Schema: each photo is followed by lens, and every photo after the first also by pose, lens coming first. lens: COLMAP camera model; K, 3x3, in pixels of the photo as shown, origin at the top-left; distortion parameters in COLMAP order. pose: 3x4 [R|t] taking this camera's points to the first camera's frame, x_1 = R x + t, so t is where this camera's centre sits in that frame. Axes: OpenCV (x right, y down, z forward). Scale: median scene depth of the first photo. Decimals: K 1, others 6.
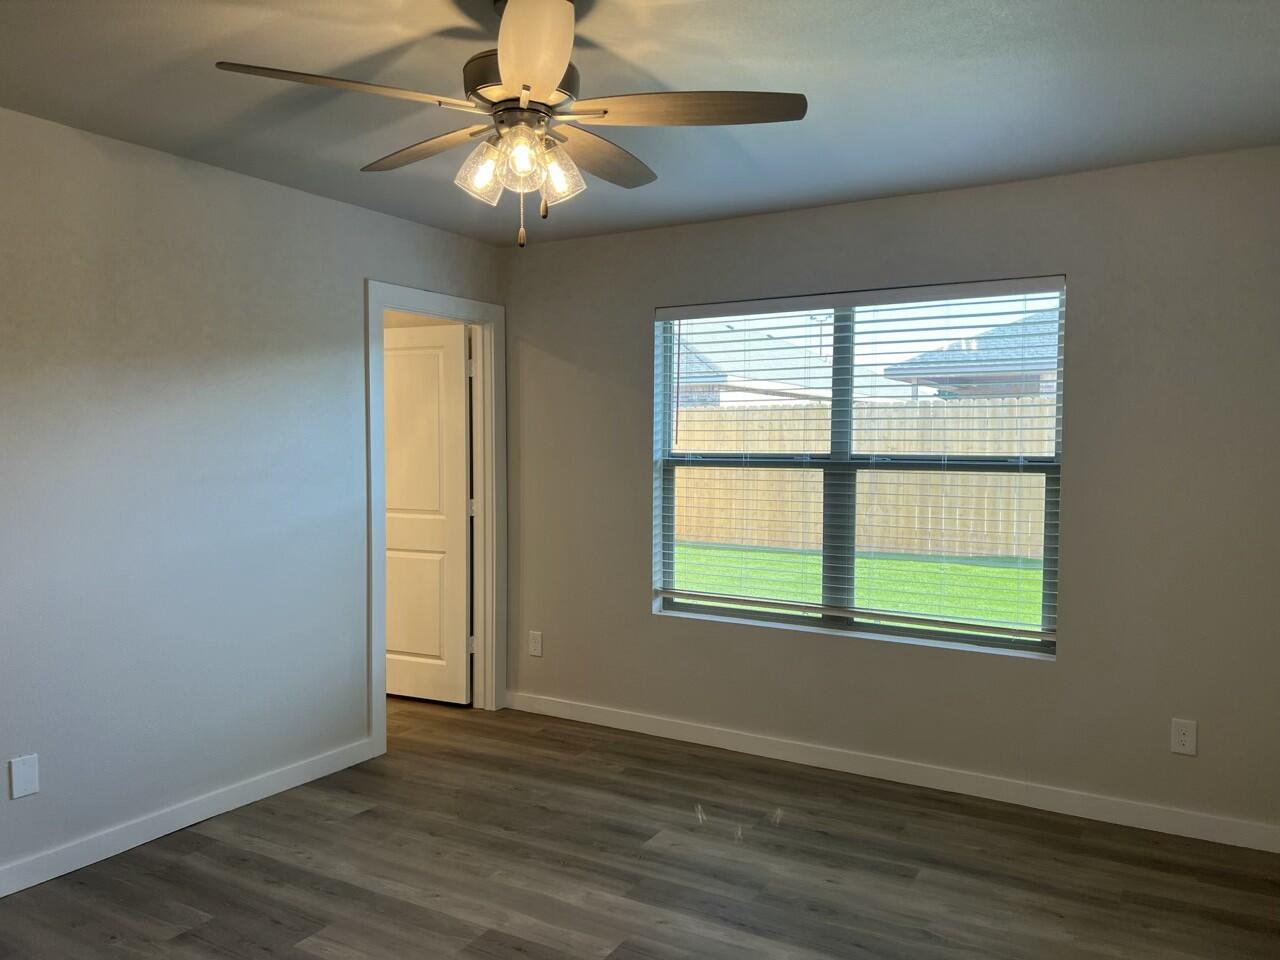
lens RADIAL K [[960.8, 0, 651.0], [0, 960.8, 482.8], [0, 0, 1]] dist [0.061502, -0.063832]
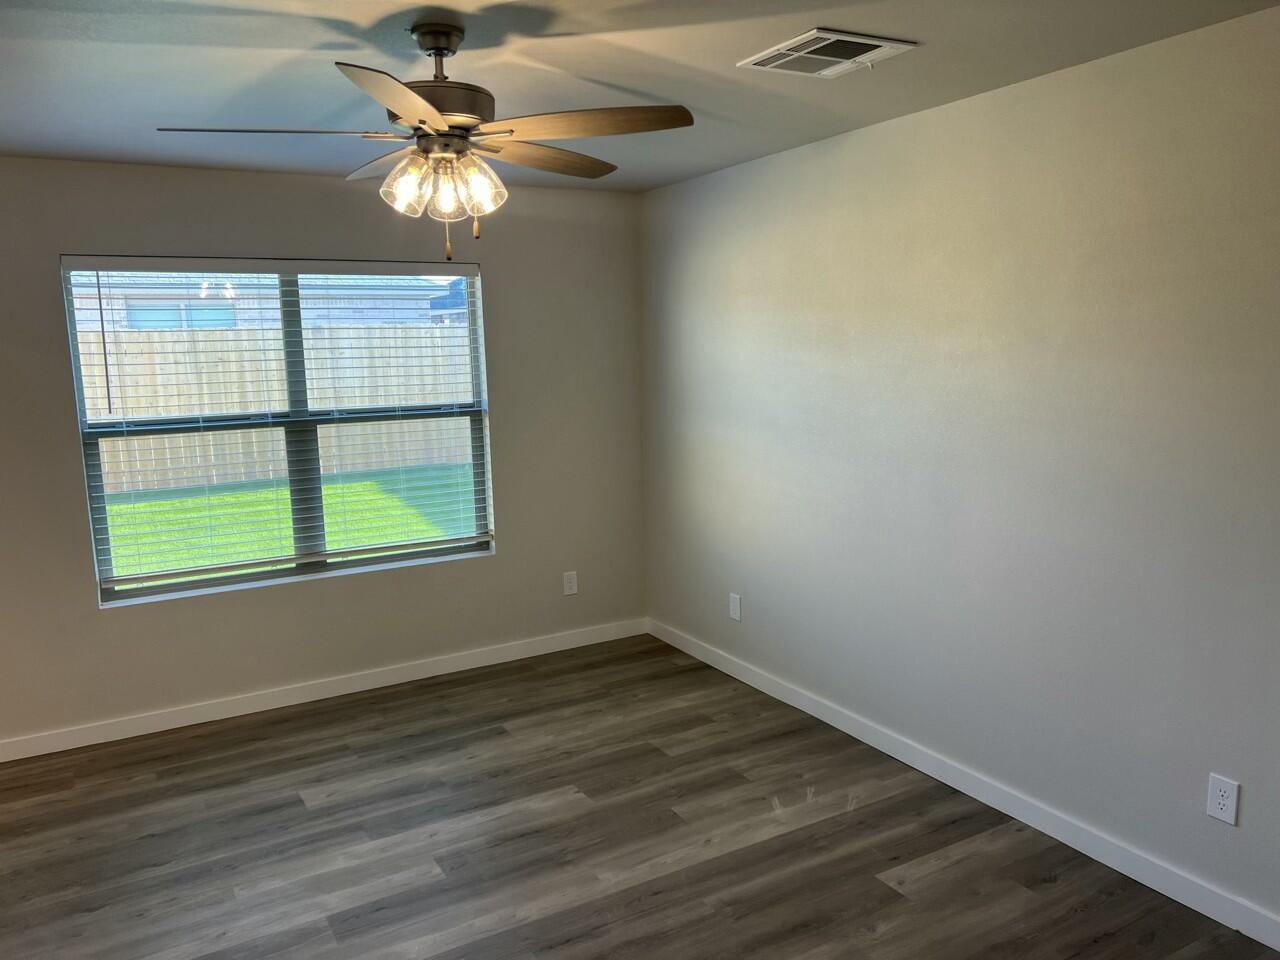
lens RADIAL K [[960.8, 0, 616.8], [0, 960.8, 482.2], [0, 0, 1]] dist [0.061502, -0.063832]
pose [[0.505120, -0.145029, 0.850776, -0.621459], [0.066156, 0.989386, 0.129379, -0.077686], [-0.860510, -0.009068, 0.509353, 0.173003]]
